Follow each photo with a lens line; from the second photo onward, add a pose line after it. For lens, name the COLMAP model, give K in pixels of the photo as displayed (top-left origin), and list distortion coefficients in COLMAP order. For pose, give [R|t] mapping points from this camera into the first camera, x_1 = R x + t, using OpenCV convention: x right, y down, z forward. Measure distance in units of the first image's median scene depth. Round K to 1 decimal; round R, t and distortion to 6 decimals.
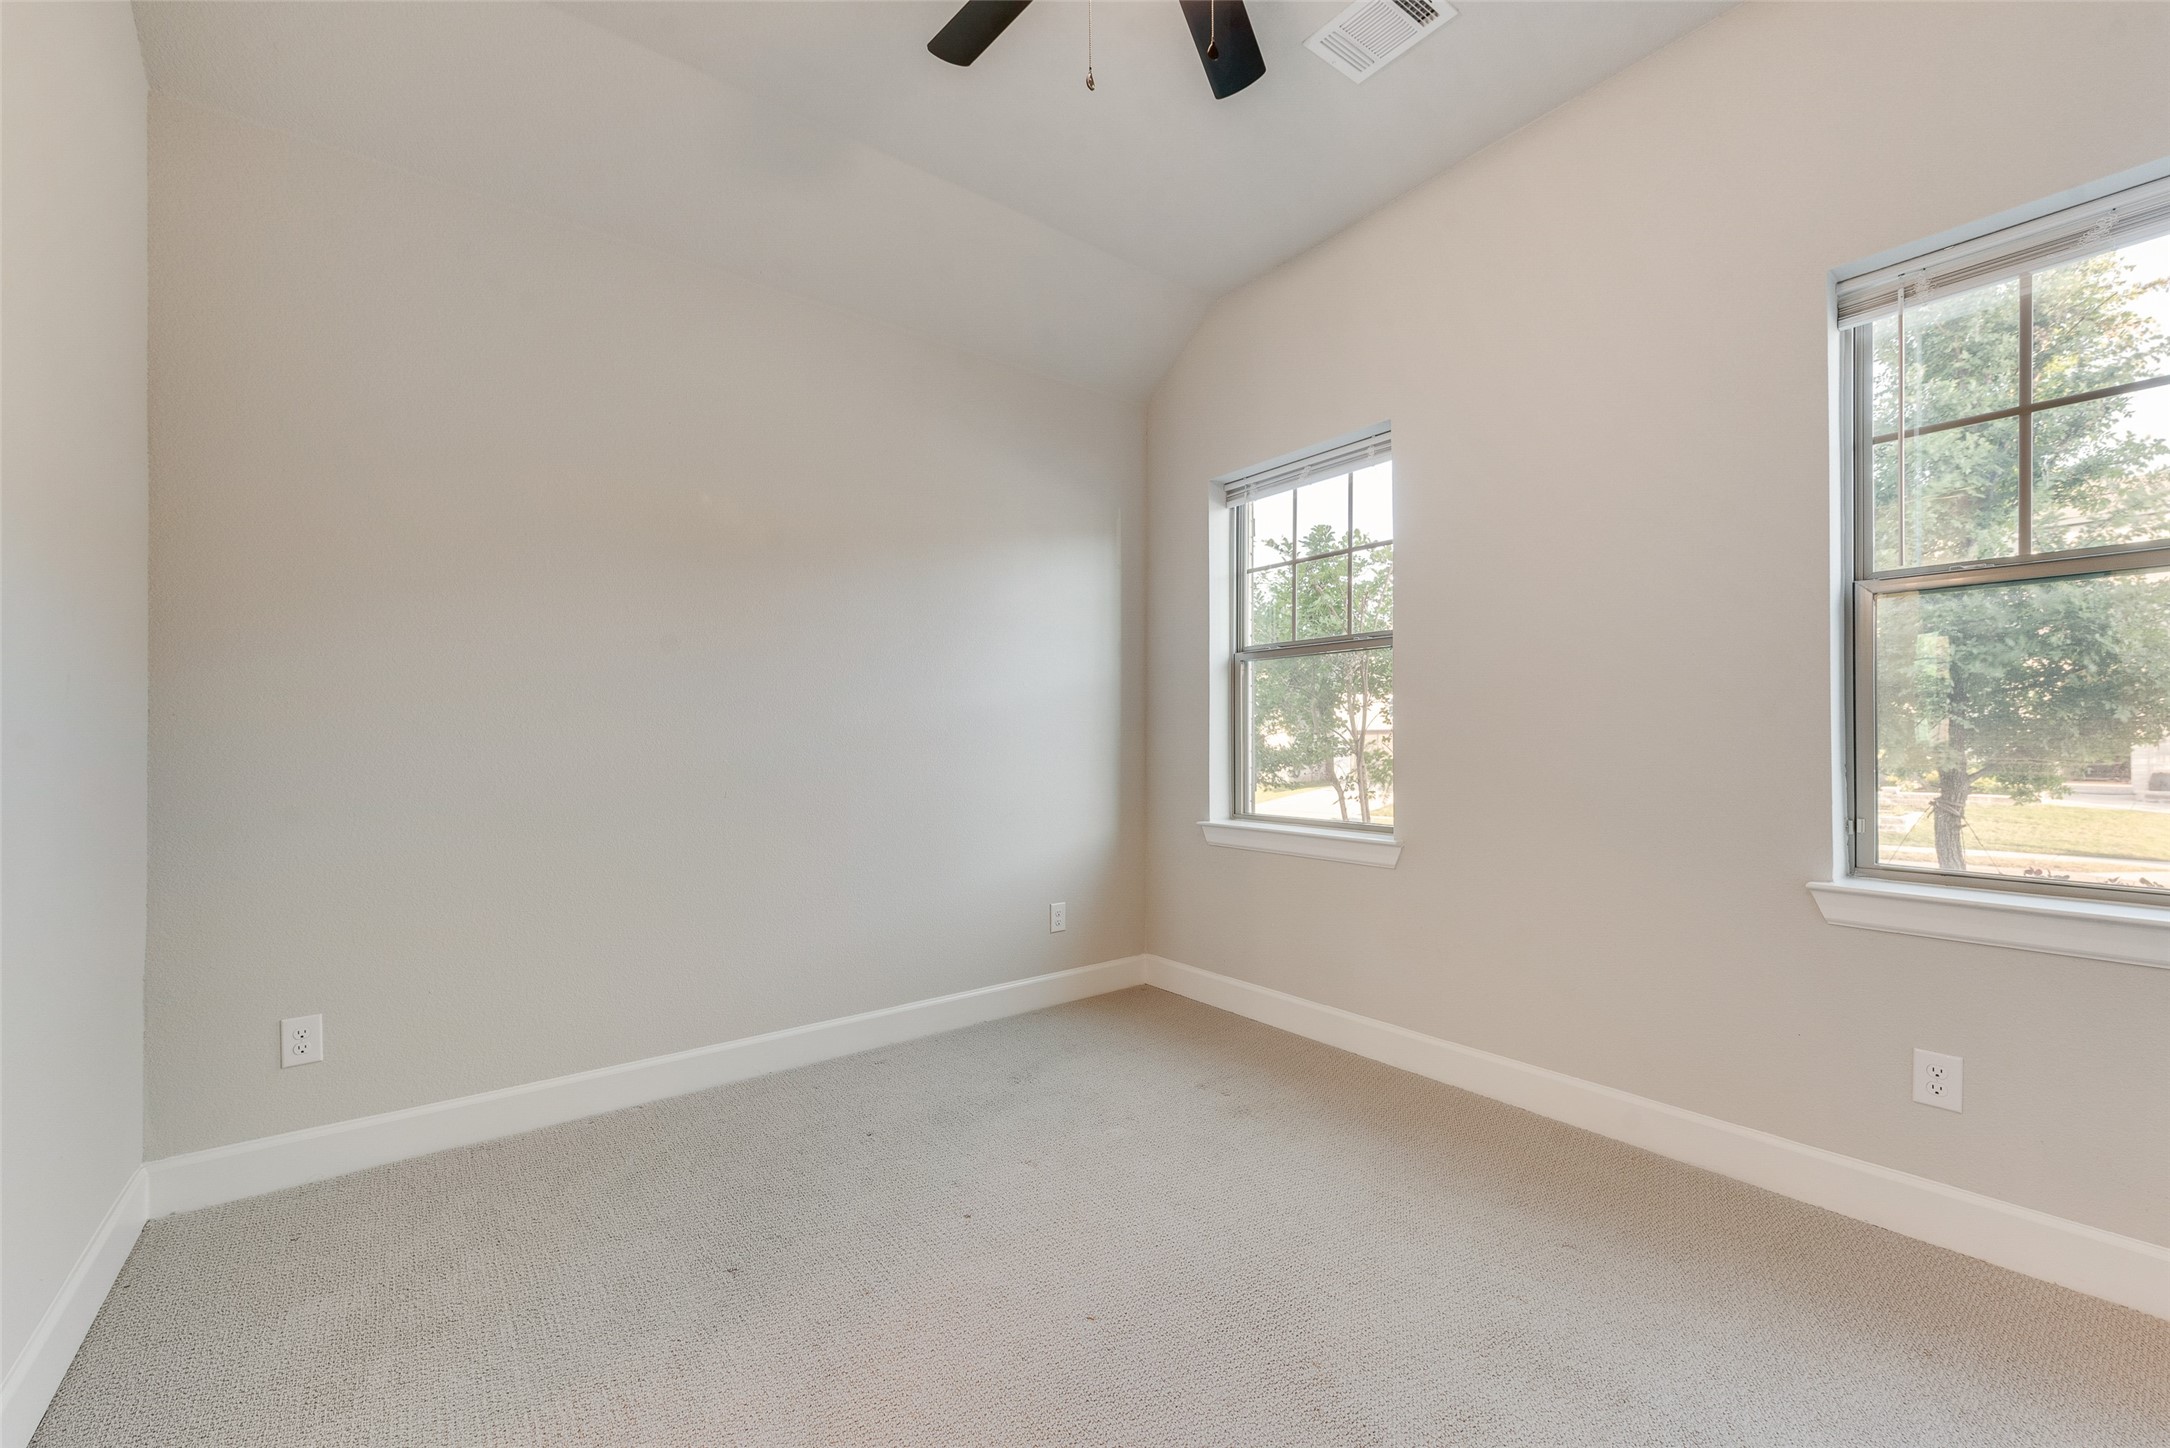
lens RADIAL K [[846.1, 0, 1081.5], [0, 846.1, 720.5], [0, 0, 1]] dist [0.012159, -0.003107]
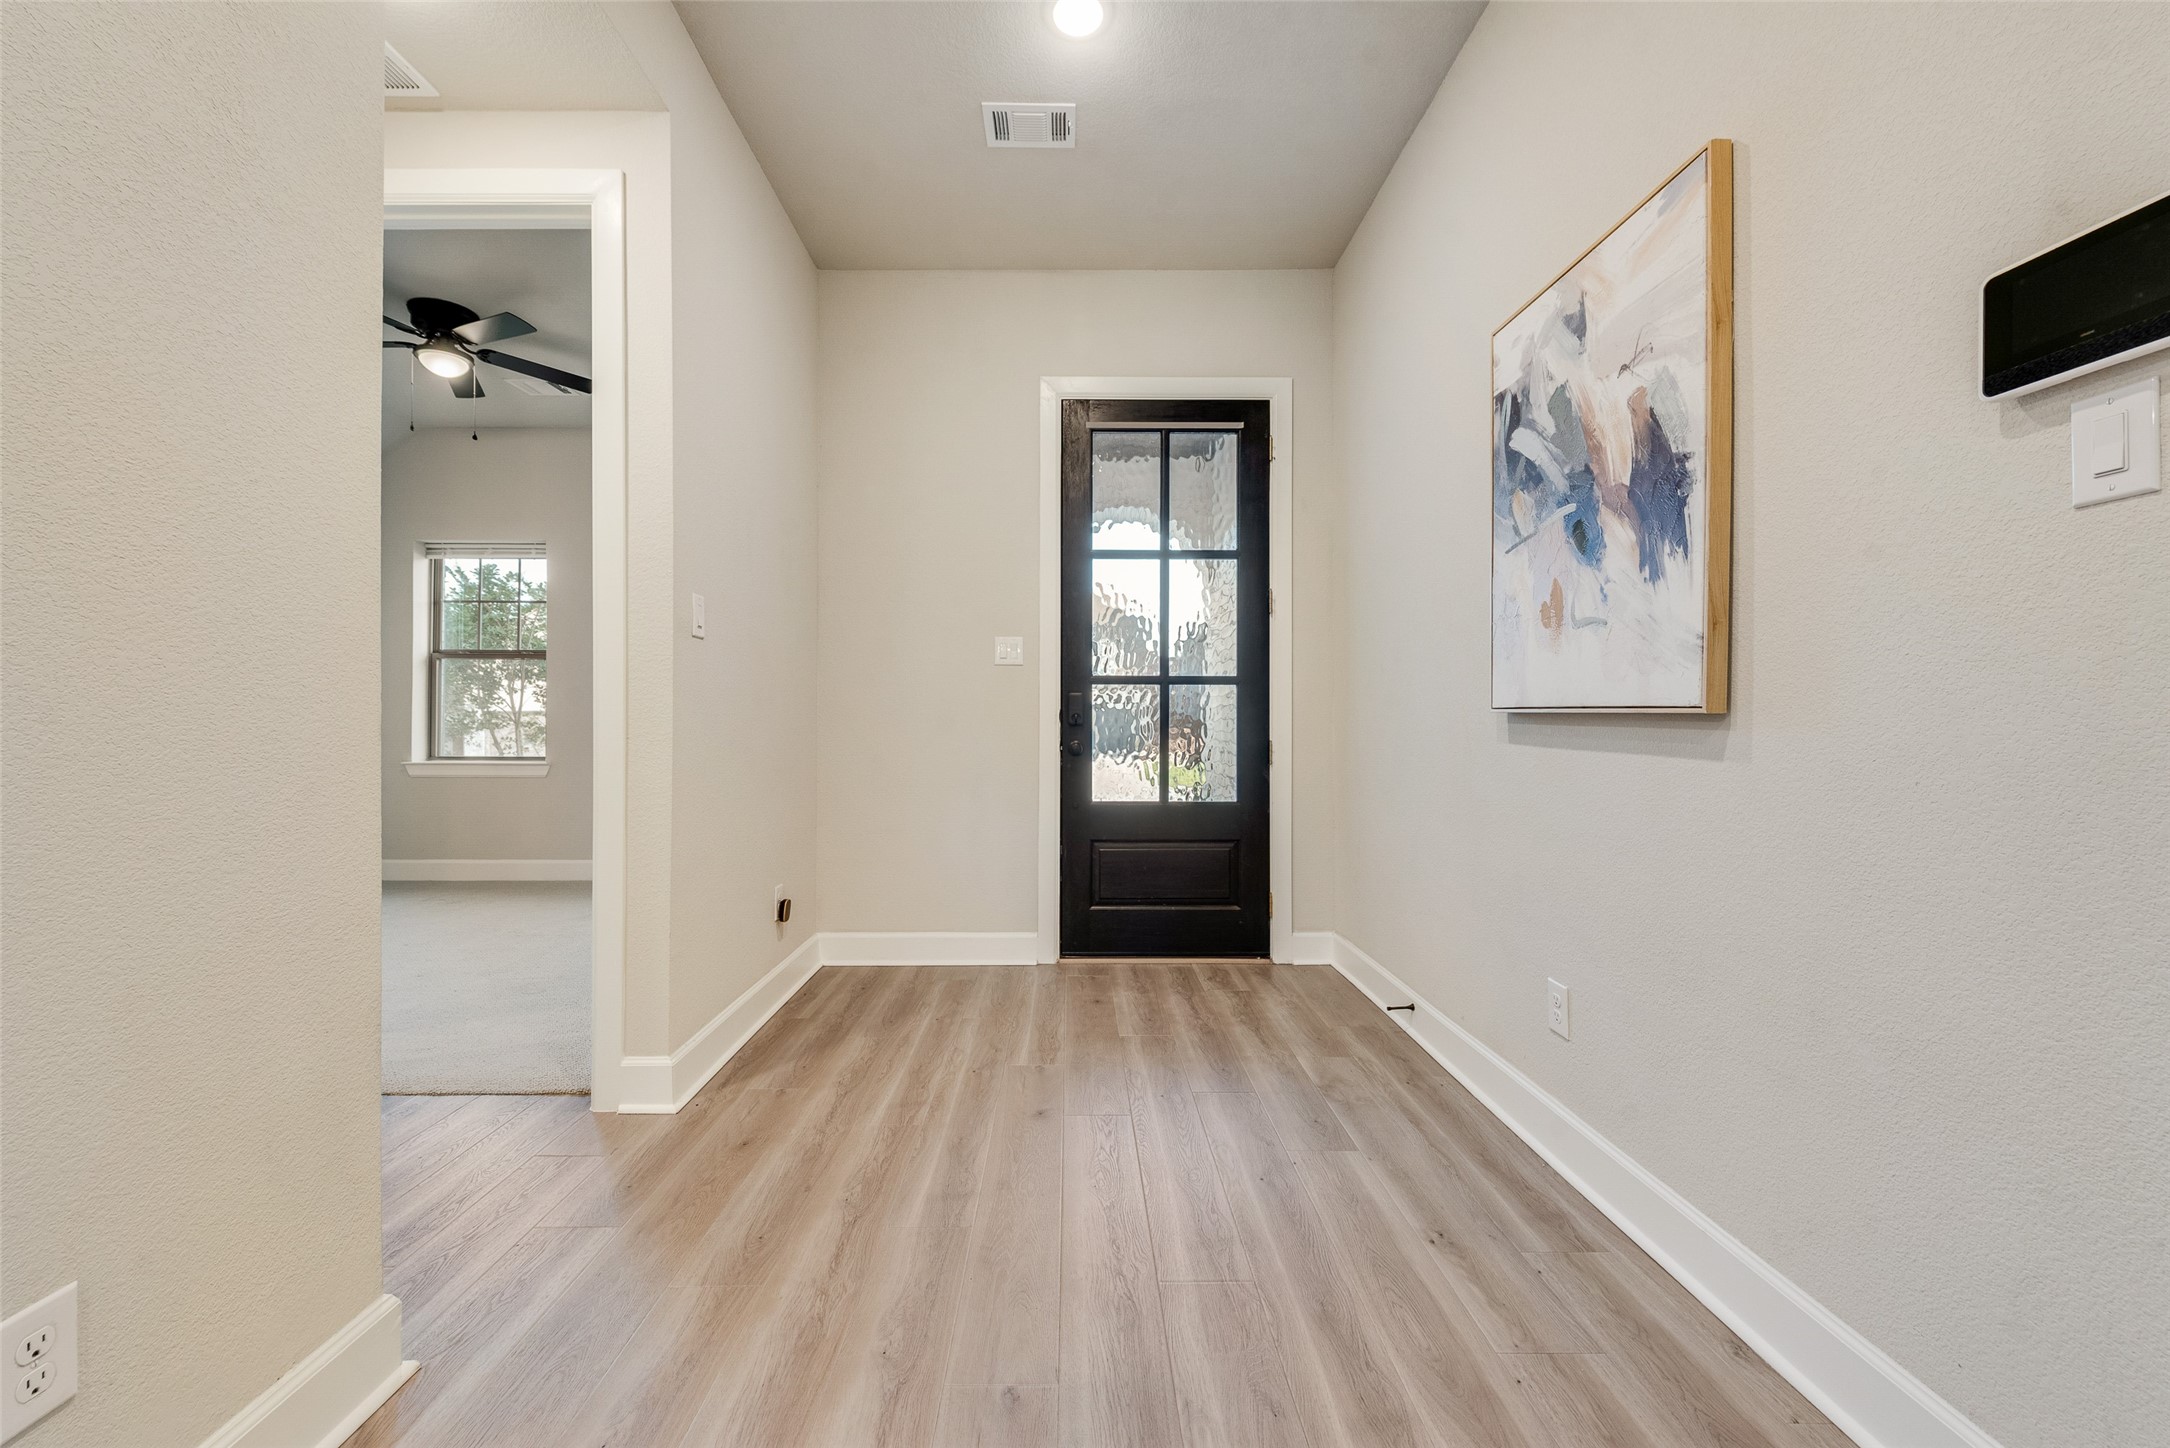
lens RADIAL K [[846.1, 0, 1071.2], [0, 846.1, 705.9], [0, 0, 1]] dist [0.012159, -0.003107]
pose [[0.612052, 0.009871, 0.790756, -0.324062], [-0.008388, 0.999947, -0.005990, 0.016745], [-0.790773, -0.002966, 0.612103, -0.853838]]
